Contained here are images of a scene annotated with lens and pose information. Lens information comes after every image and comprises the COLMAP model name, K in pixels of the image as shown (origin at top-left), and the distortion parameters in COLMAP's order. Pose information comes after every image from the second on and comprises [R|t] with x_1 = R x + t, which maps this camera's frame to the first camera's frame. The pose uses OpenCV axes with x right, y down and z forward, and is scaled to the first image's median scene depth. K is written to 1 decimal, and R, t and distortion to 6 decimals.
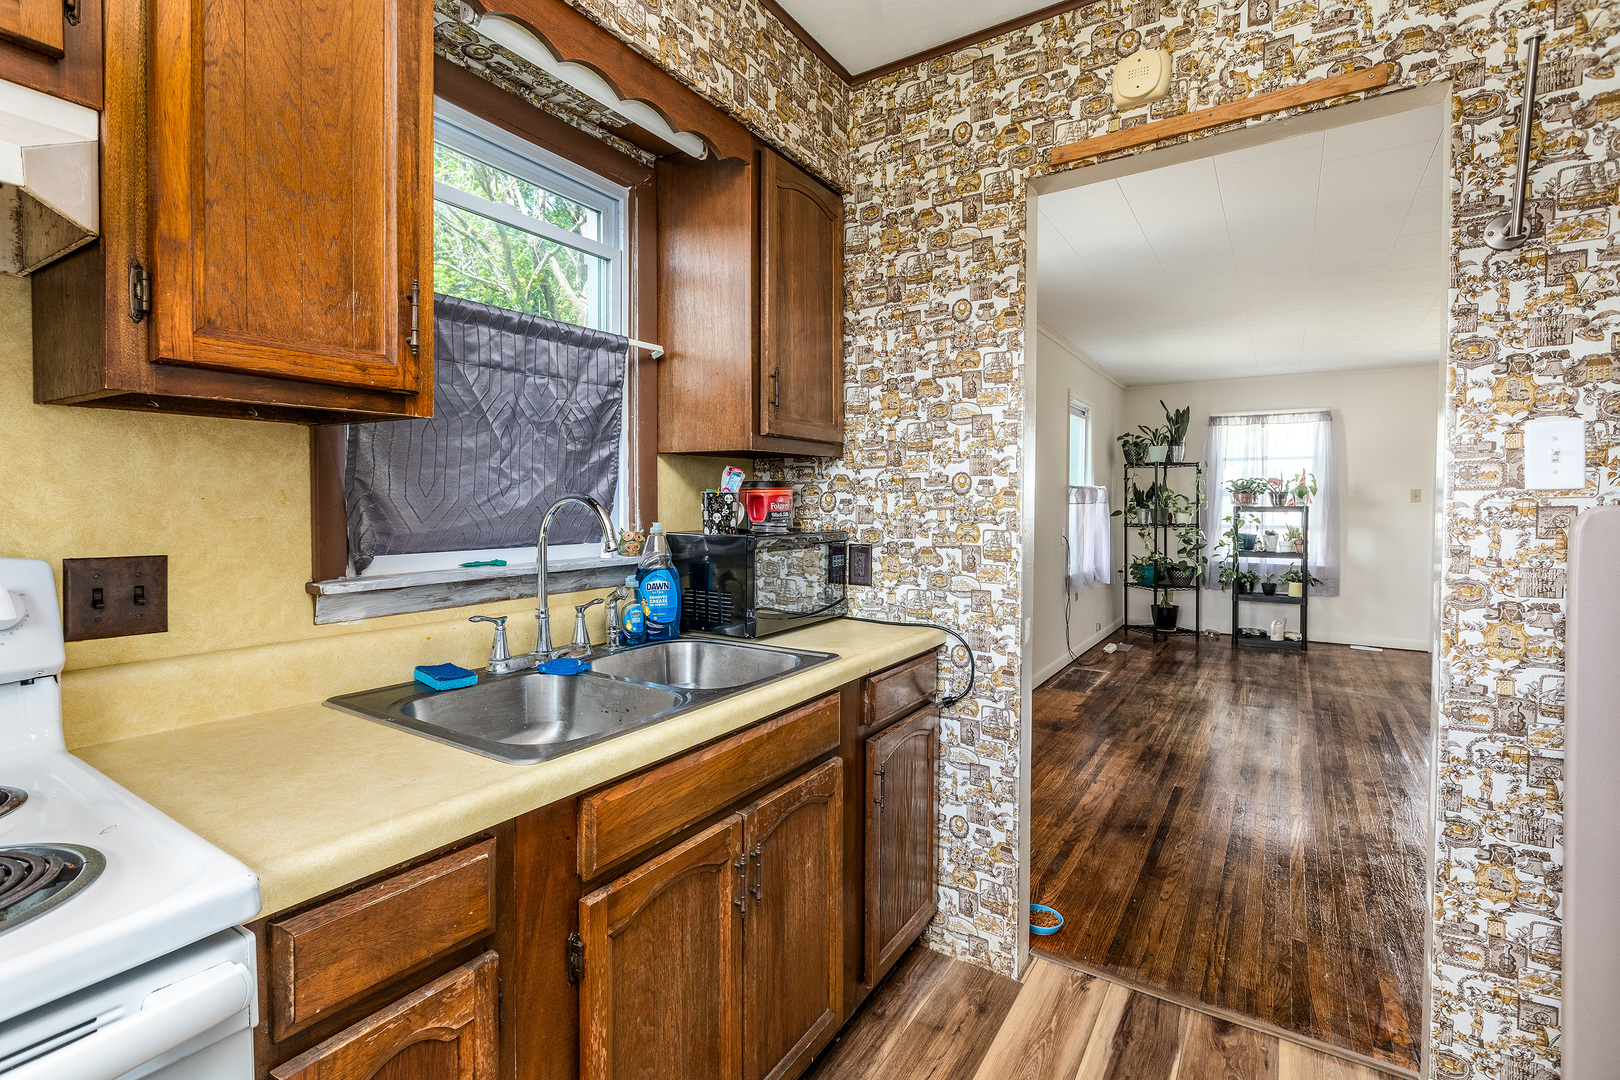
lens RADIAL K [[756.4, 0, 804.8], [0, 756.4, 543.6], [0, 0, 1]] dist [0.000125, -0.000870]
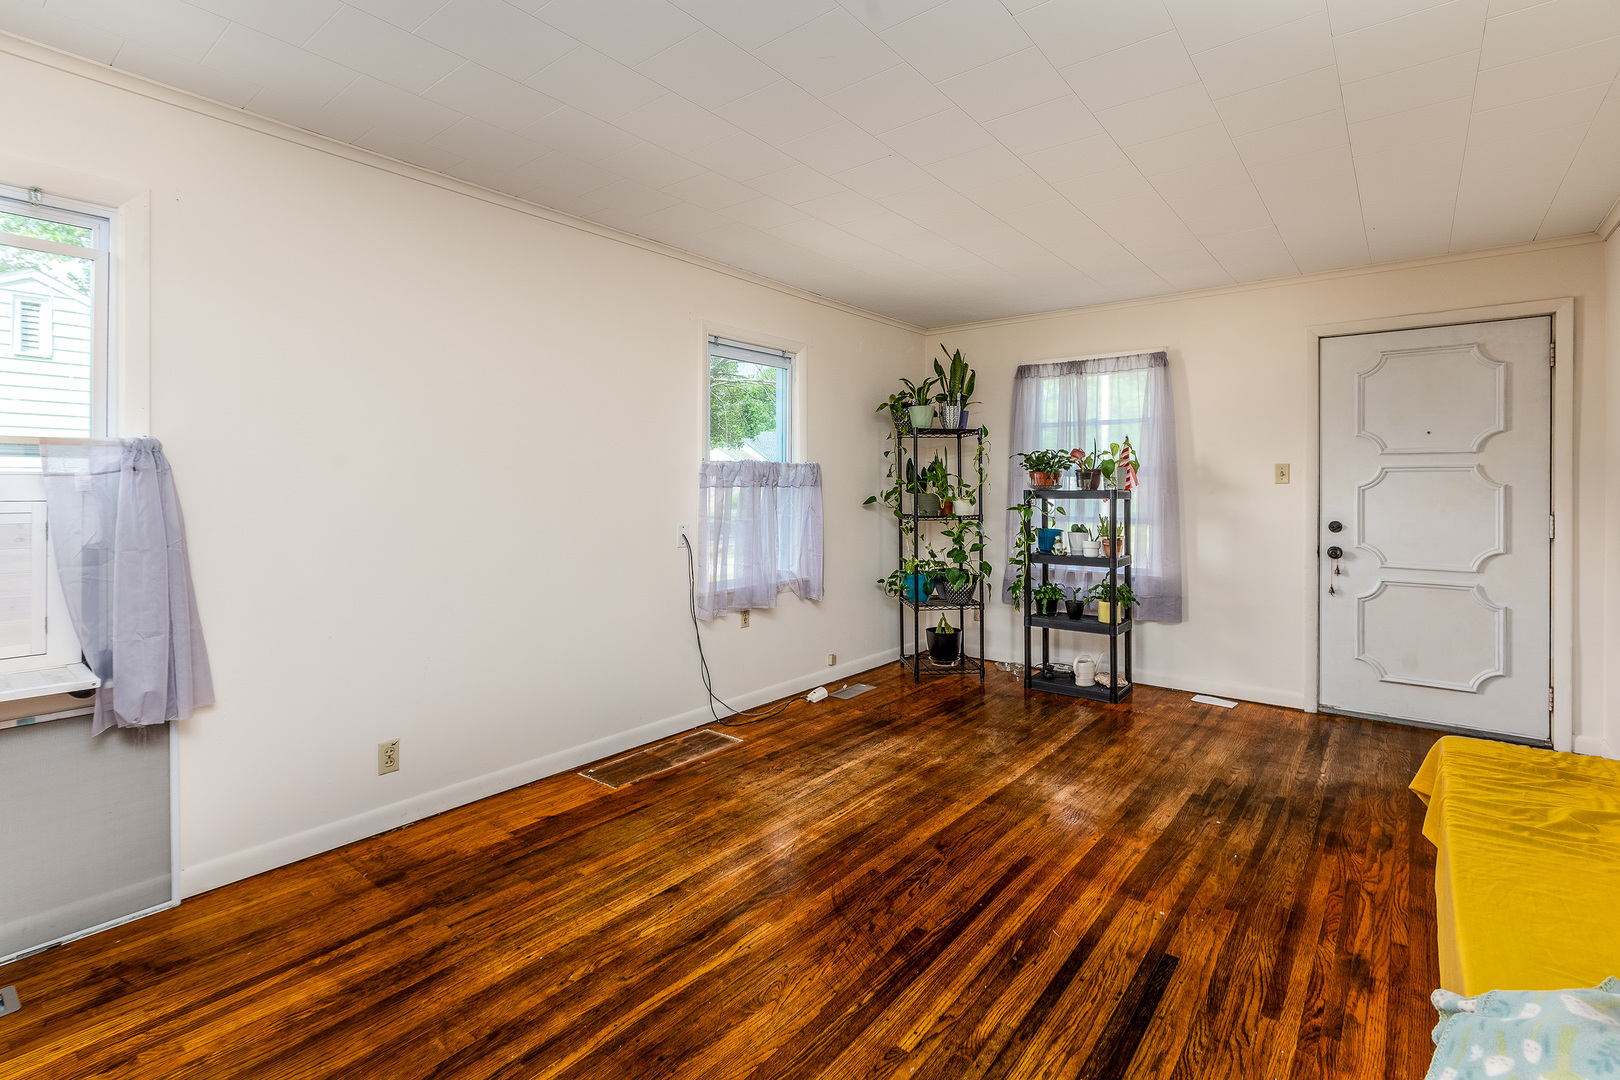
lens RADIAL K [[756.4, 0, 826.2], [0, 756.4, 491.3], [0, 0, 1]] dist [0.000125, -0.000870]
pose [[0.994509, -0.001944, -0.104631, 0.461892], [-0.002809, 0.998972, -0.045252, -0.016242], [0.104612, 0.045297, 0.993481, 0.286356]]
